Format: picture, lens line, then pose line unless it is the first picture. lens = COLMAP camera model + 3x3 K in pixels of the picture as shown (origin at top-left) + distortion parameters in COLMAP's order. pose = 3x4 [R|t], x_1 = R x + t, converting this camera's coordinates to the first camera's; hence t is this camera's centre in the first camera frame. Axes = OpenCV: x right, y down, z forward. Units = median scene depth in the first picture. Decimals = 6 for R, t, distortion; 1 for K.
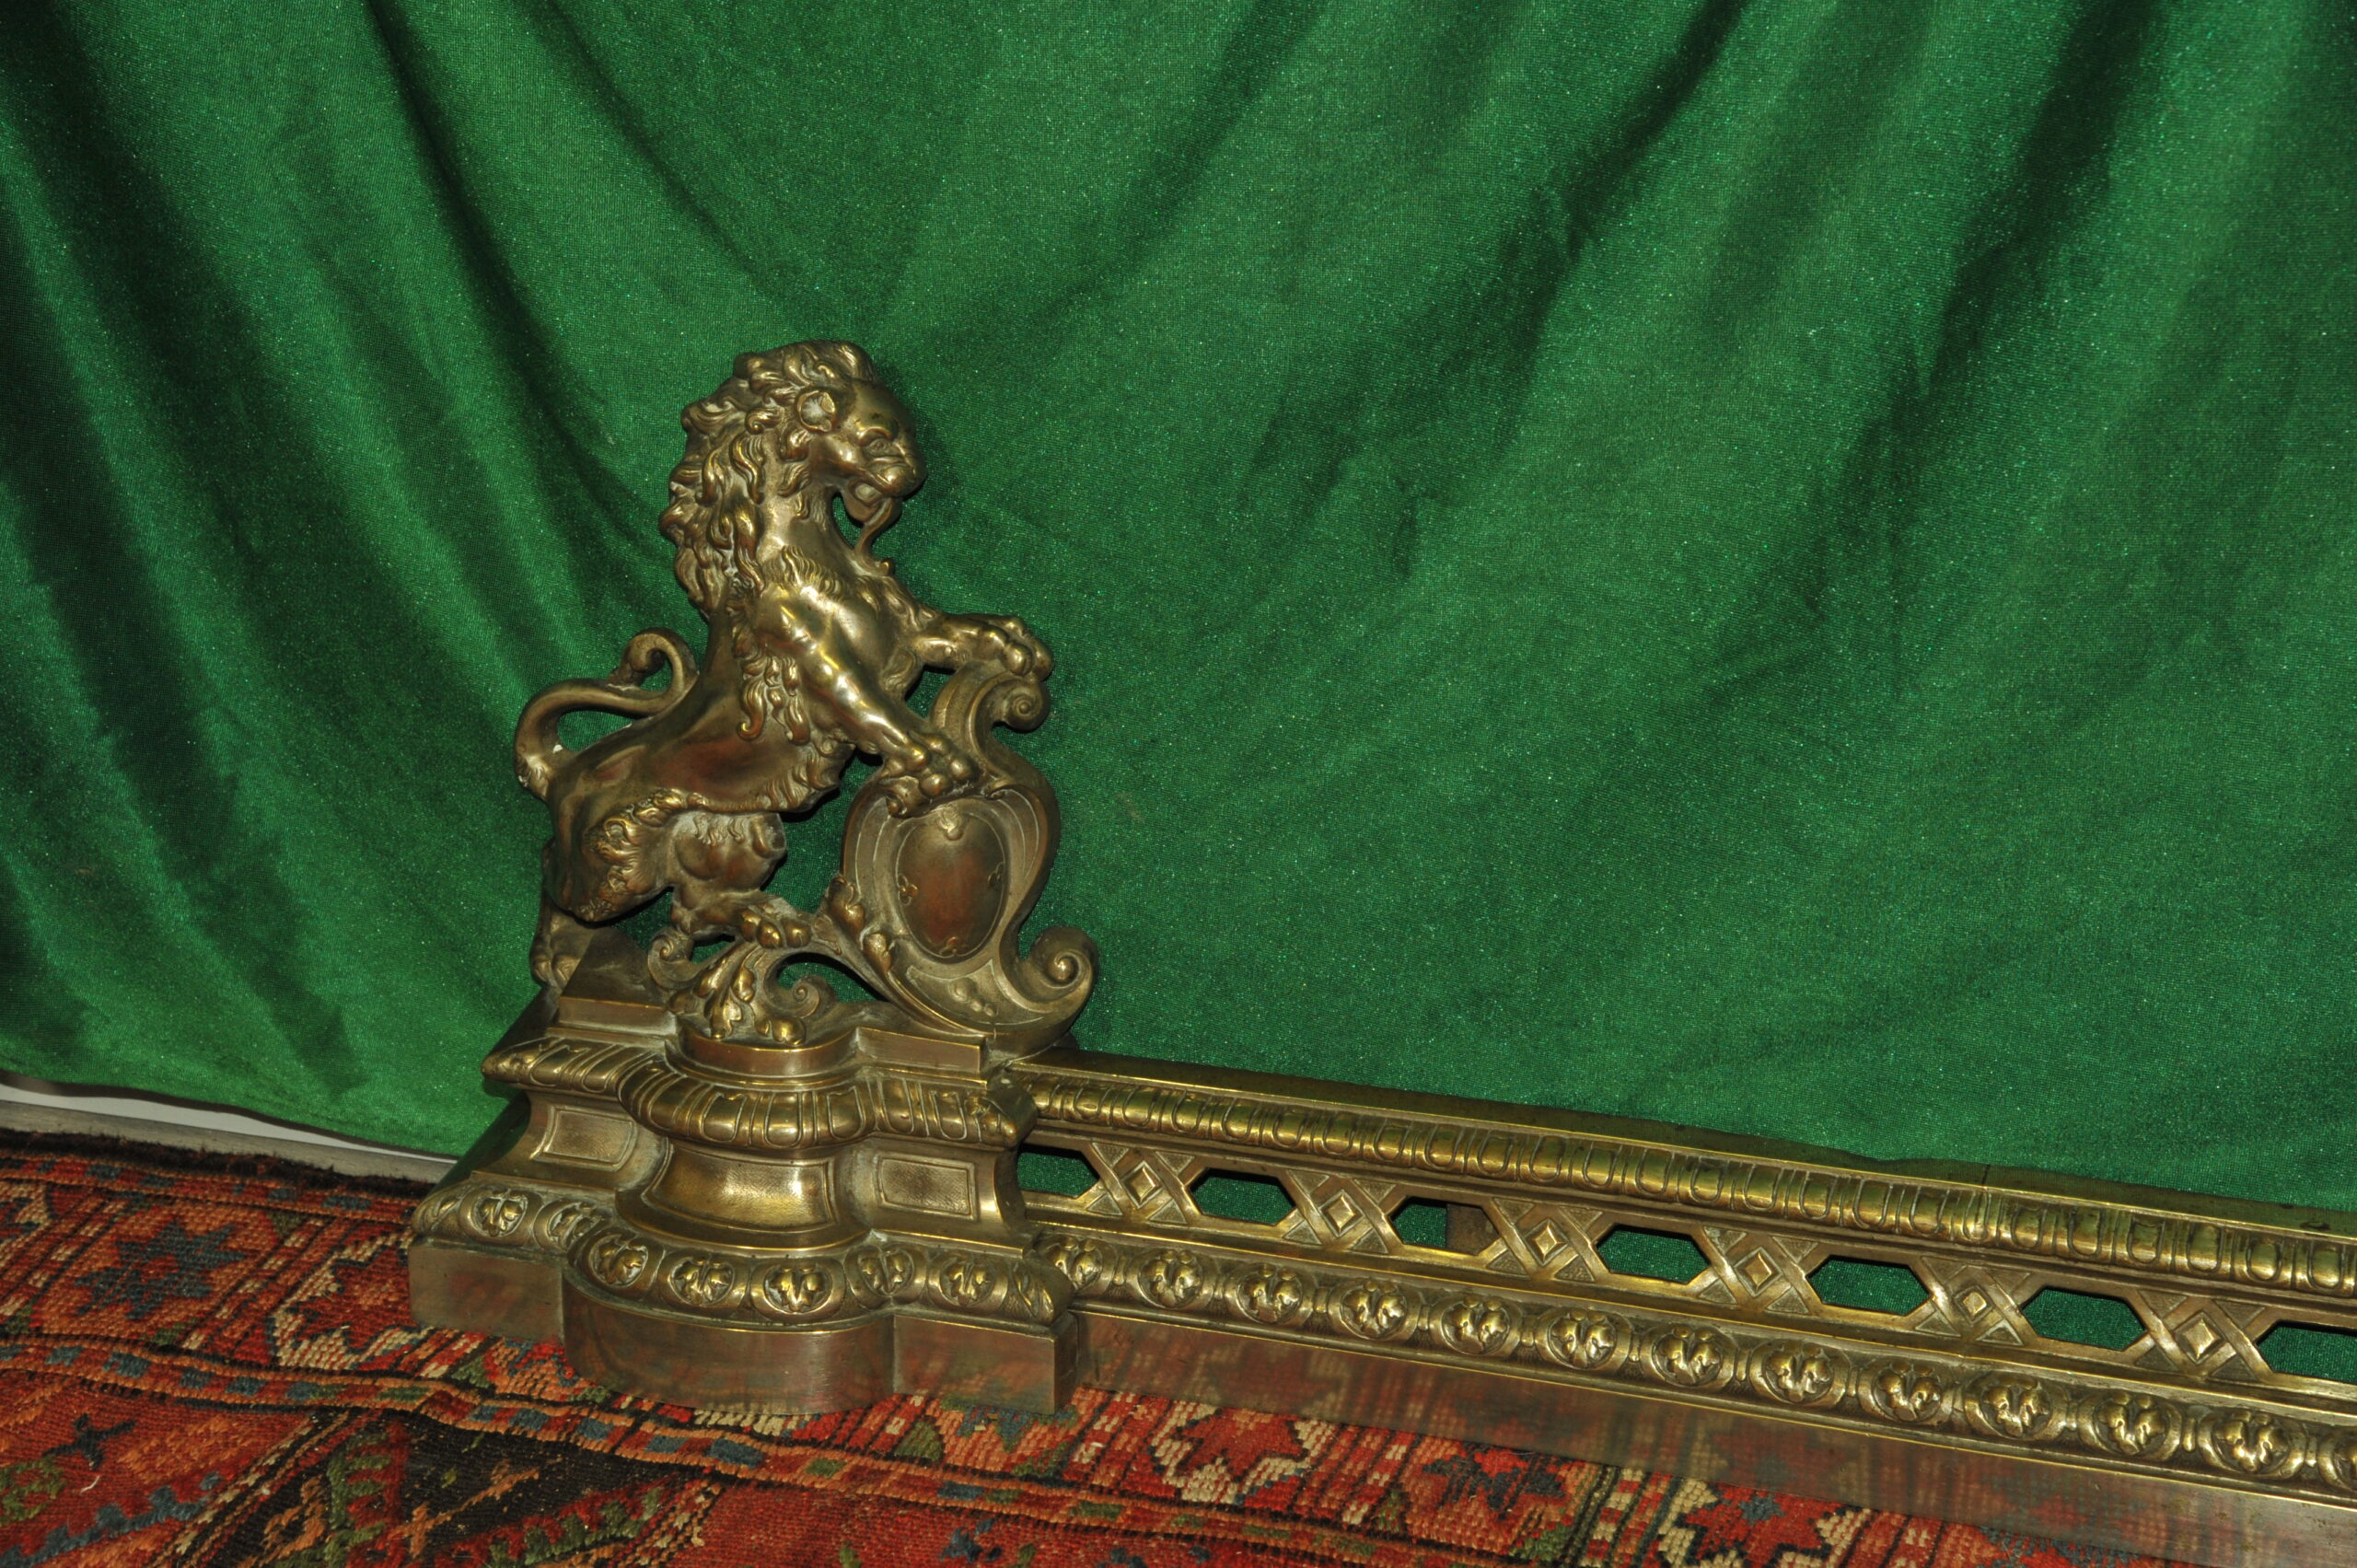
lens RADIAL K [[4417.8, 0, 1198.7], [0, 4417.8, 788.5], [0, 0, 1]] dist [0.321346, 0.000000]
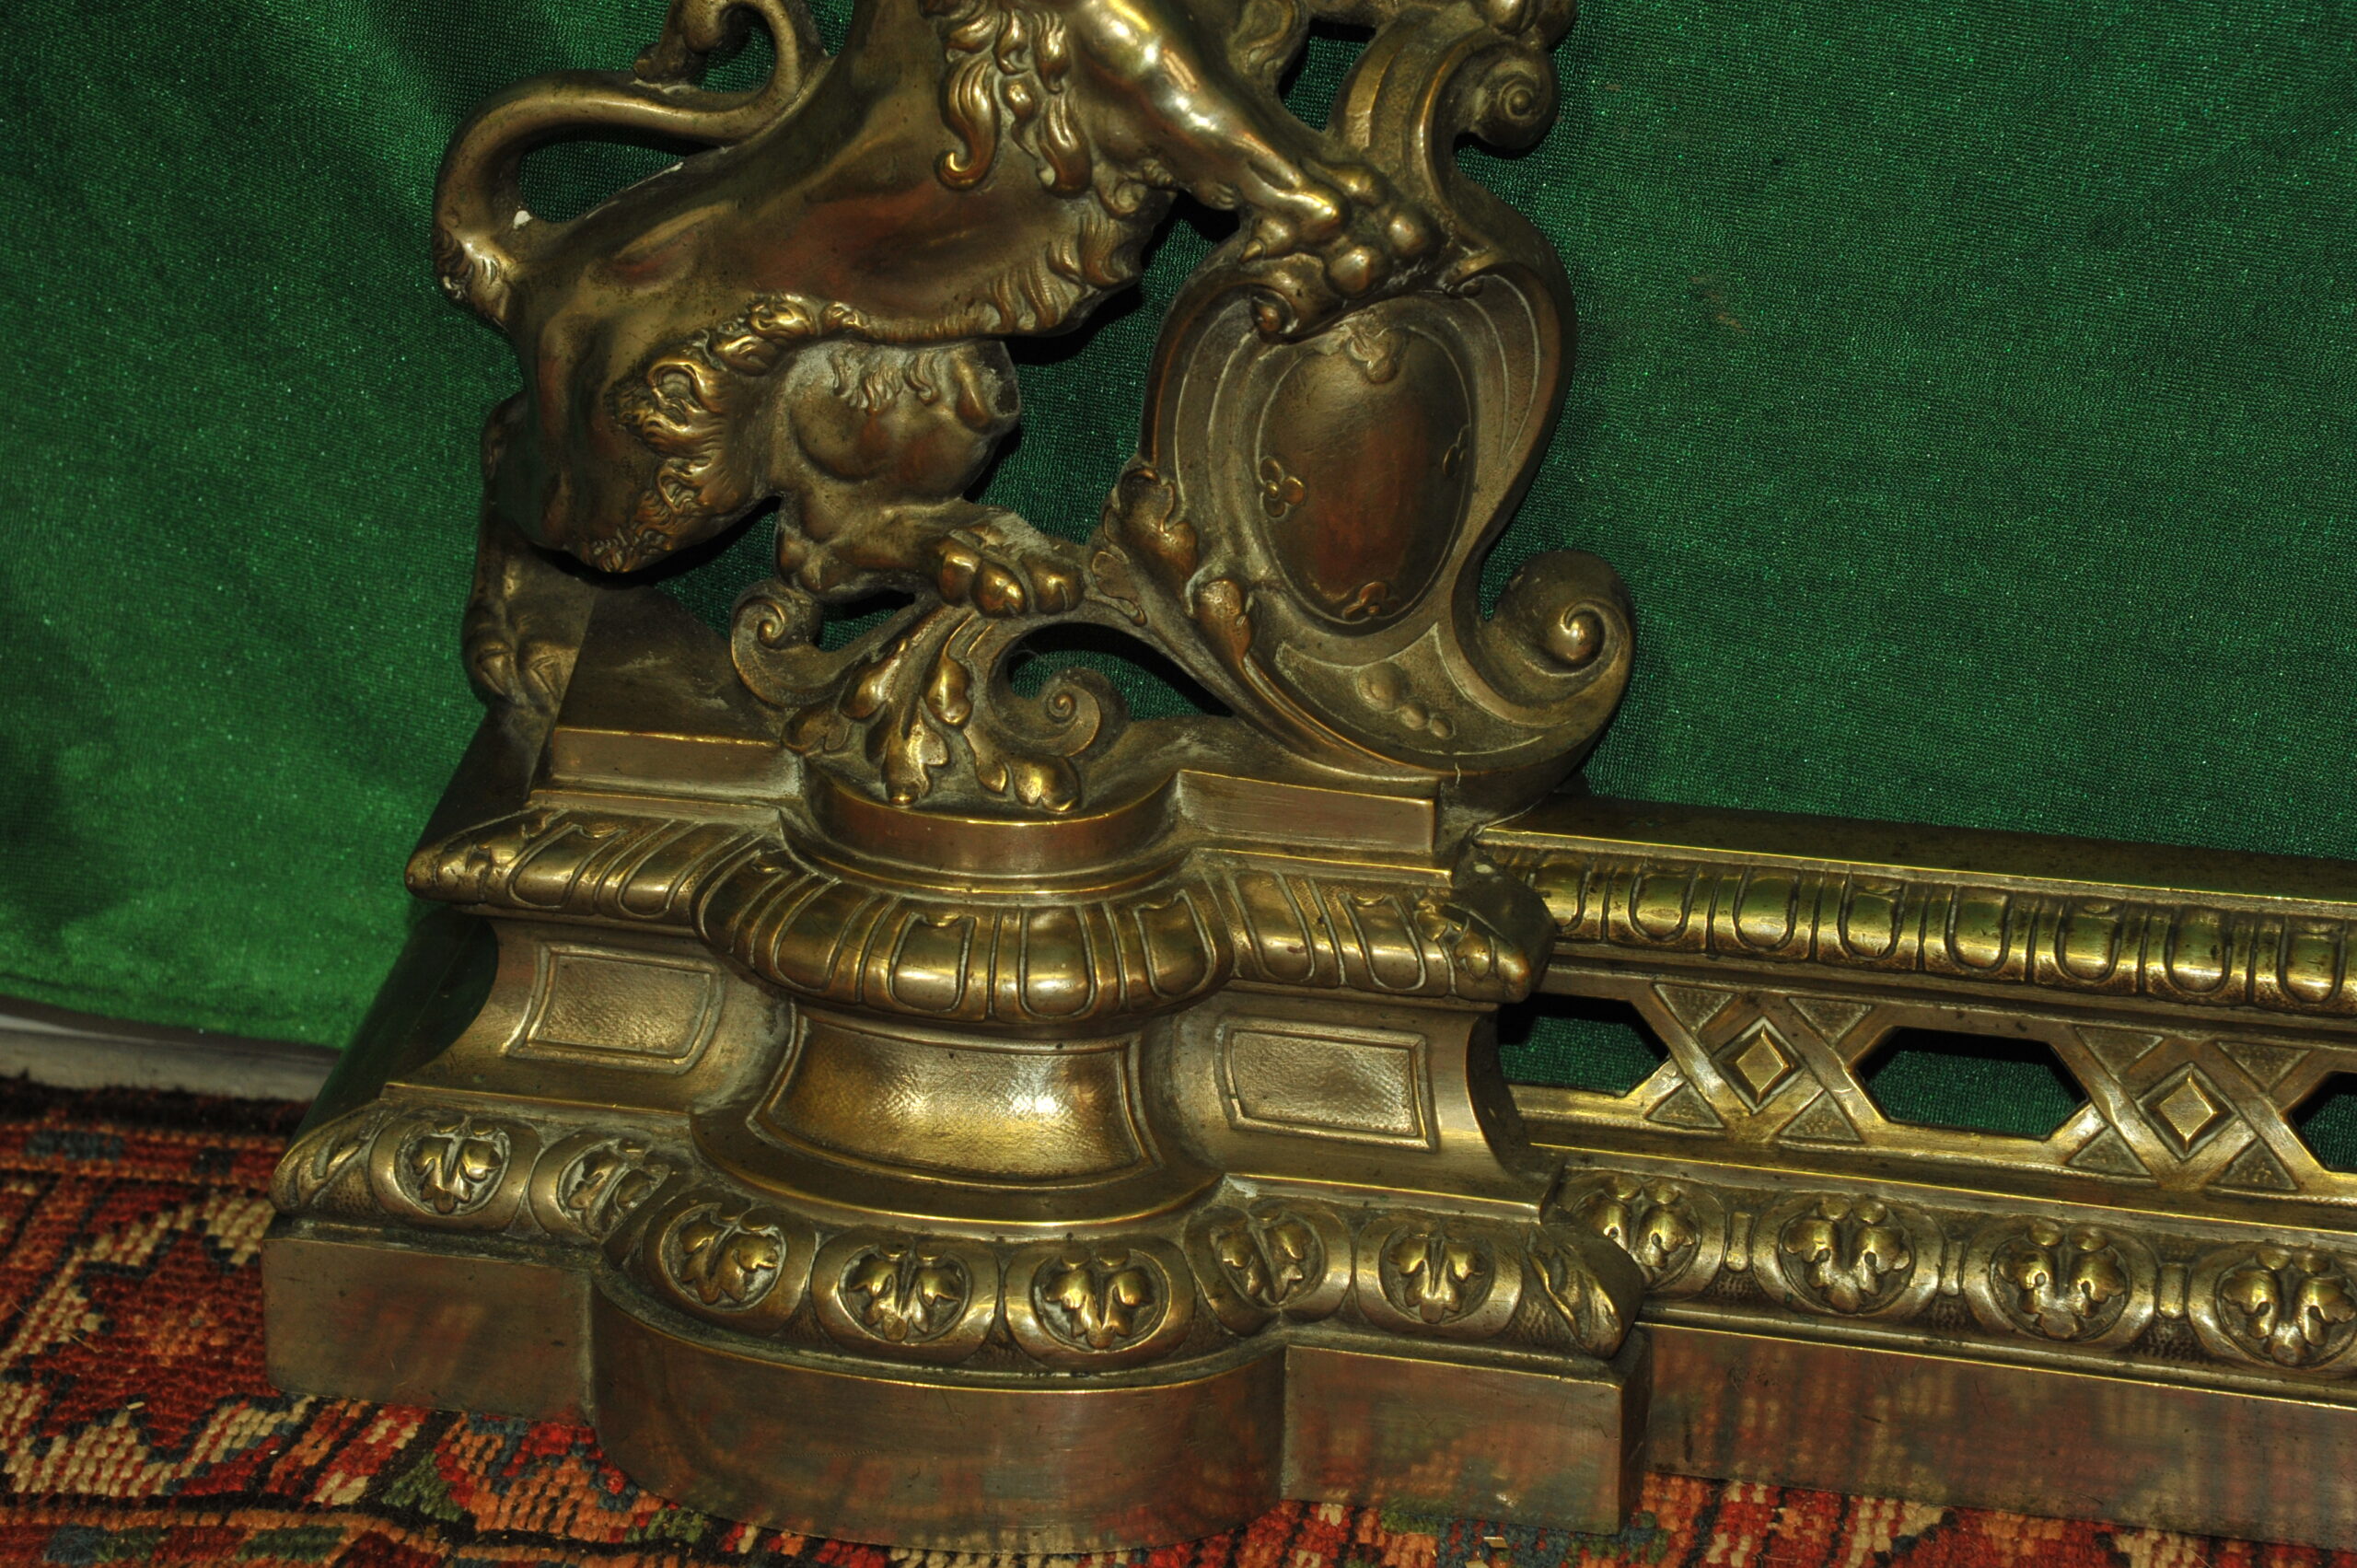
lens RADIAL K [[6996.0, 0, 1188.8], [0, 6996.0, 822.9], [0, 0, 1]] dist [0.815597, 0.000000]
pose [[0.997321, -0.036132, 0.063603, -0.125896], [0.031607, 0.996991, 0.070776, 0.004460], [-0.065969, -0.068576, 0.995462, 0.221534]]
